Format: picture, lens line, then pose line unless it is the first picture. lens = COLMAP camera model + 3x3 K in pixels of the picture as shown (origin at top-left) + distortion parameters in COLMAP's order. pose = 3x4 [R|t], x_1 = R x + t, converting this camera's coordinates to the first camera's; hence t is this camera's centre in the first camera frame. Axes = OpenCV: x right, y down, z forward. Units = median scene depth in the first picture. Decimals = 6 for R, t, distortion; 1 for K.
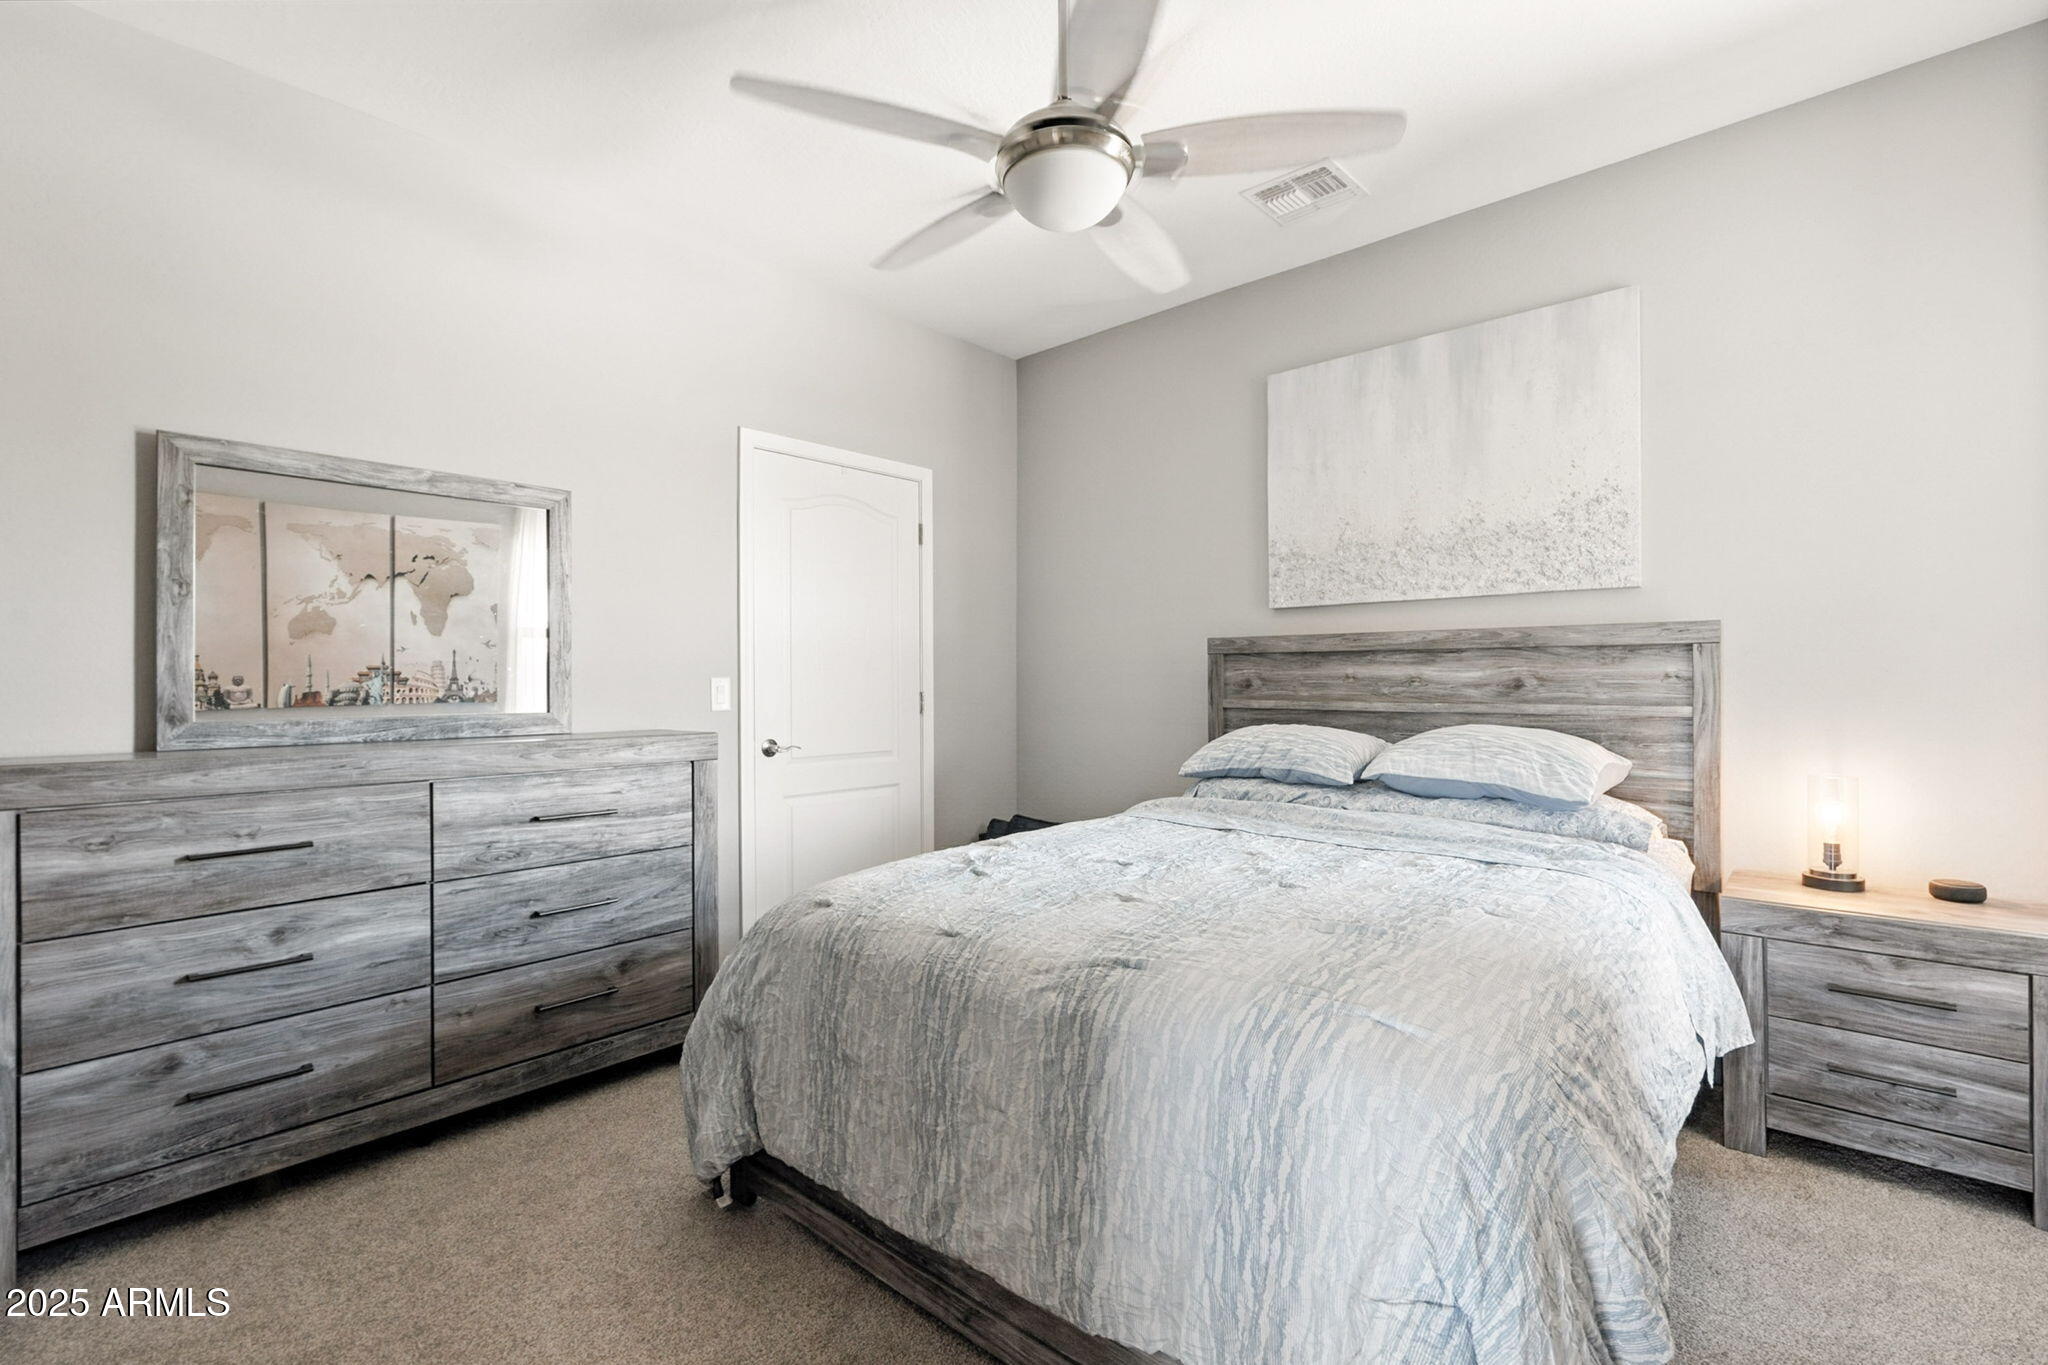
lens RADIAL K [[927.9, 0, 1038.8], [0, 927.9, 665.5], [0, 0, 1]] dist [-0.008722, -0.000969]
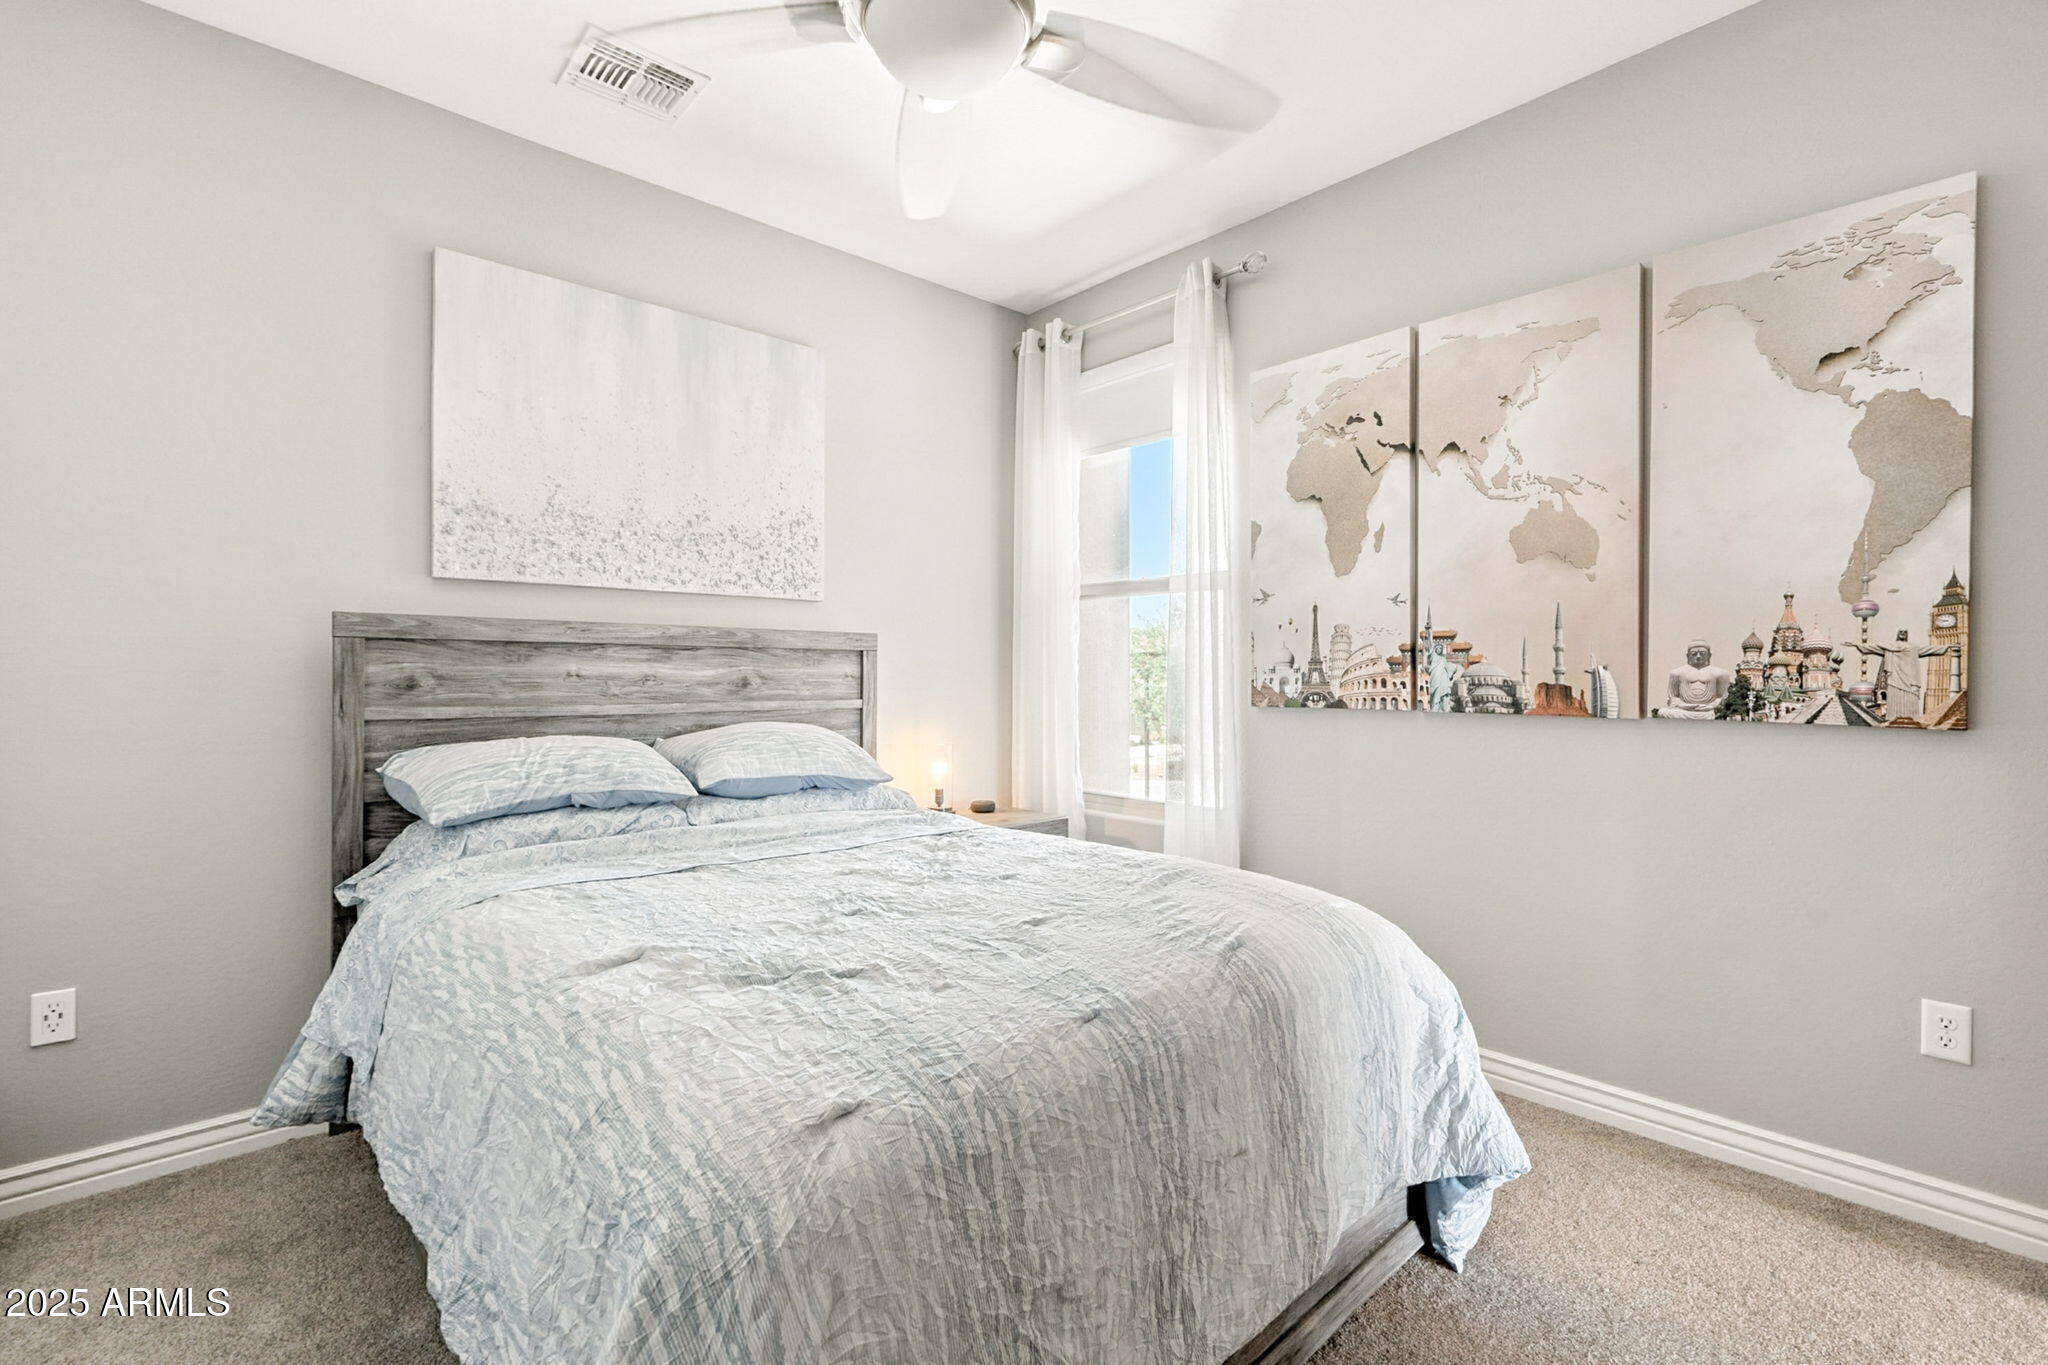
lens RADIAL K [[927.9, 0, 1038.8], [0, 927.9, 665.5], [0, 0, 1]] dist [-0.008722, -0.000969]
pose [[0.077830, 0.016534, 0.996830, -0.481798], [-0.015699, 0.999759, -0.015357, 0.011196], [-0.996843, -0.014454, 0.078071, 0.563811]]
